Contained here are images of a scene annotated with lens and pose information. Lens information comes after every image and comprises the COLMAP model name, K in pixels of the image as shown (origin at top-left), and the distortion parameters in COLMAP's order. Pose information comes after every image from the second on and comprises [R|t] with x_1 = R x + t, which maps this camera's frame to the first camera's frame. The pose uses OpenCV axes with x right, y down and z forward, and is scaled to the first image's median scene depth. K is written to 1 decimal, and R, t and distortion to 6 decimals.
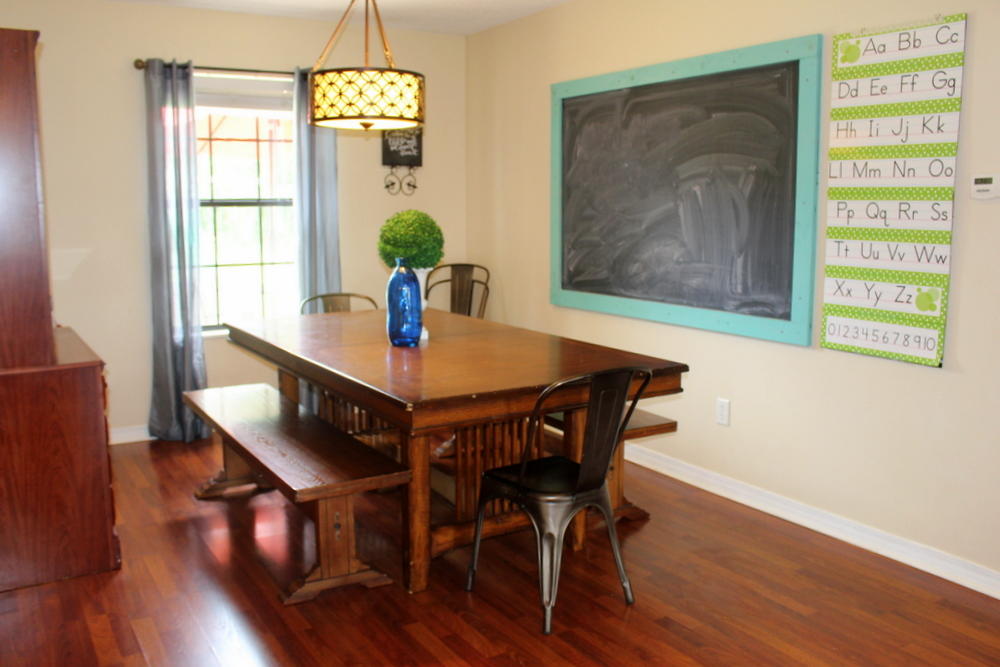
lens RADIAL K [[868.8, 0, 500.0], [0, 868.8, 333.5], [0, 0, 1]] dist [-0.155244, 0.120147]
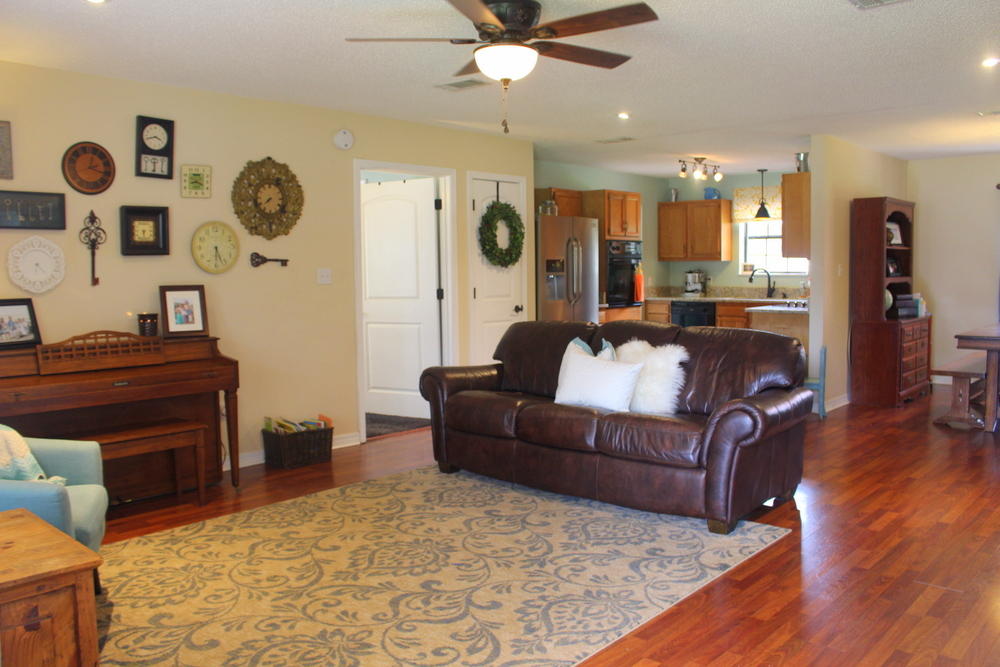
lens RADIAL K [[824.8, 0, 500.0], [0, 824.8, 333.5], [0, 0, 1]] dist [-0.147560, 0.101647]
pose [[0.269783, 0.071433, -0.960268, 1.029869], [-0.131196, 0.990672, 0.036836, 0.094497], [0.953942, 0.116046, 0.276638, -0.553149]]
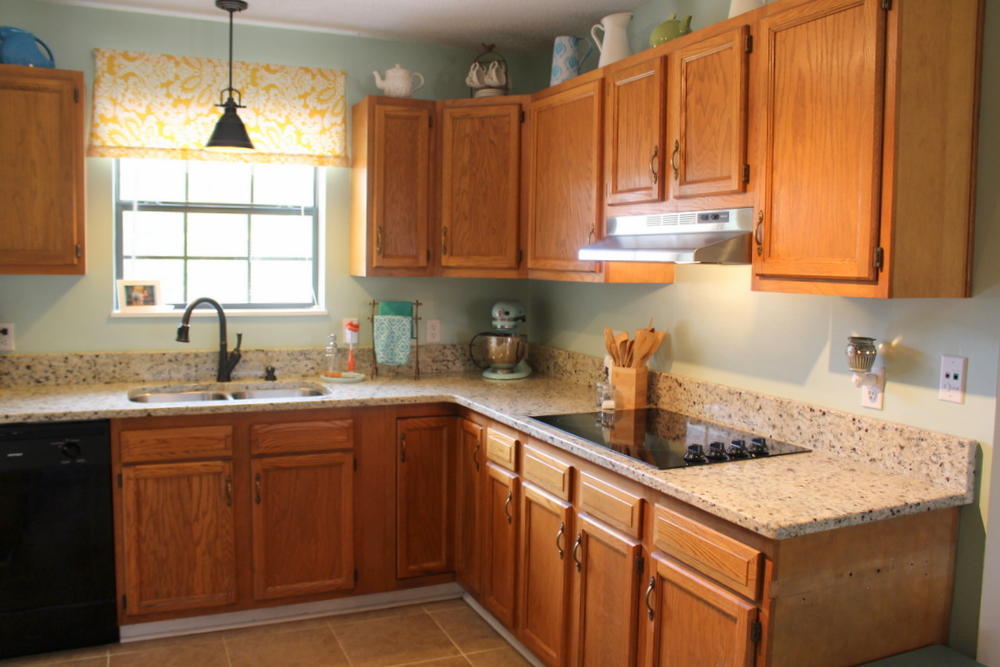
lens RADIAL K [[824.8, 0, 500.0], [0, 824.8, 333.5], [0, 0, 1]] dist [-0.147560, 0.101647]
pose [[0.991057, 0.025807, -0.130917, -0.558312], [-0.034012, 0.997569, -0.060827, -0.024344], [0.129029, 0.064736, 0.989526, 0.015349]]
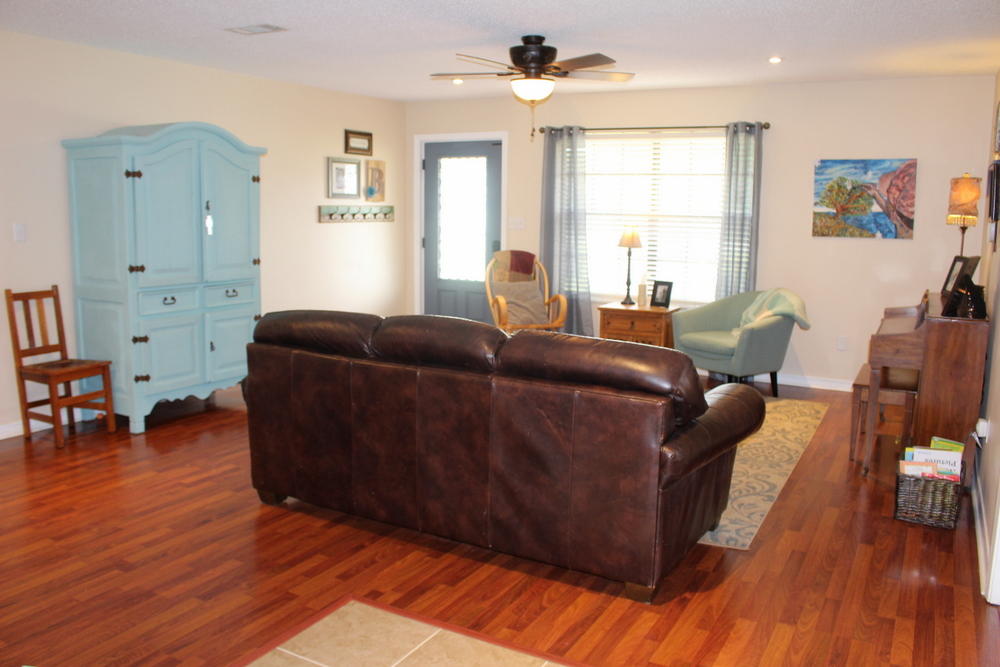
lens RADIAL K [[824.8, 0, 500.0], [0, 824.8, 333.5], [0, 0, 1]] dist [-0.147560, 0.101647]
pose [[-0.486426, -0.143082, 0.861926, -0.698219], [0.114840, 0.967471, 0.225413, -0.058693], [-0.866141, 0.208631, -0.454172, 0.248206]]
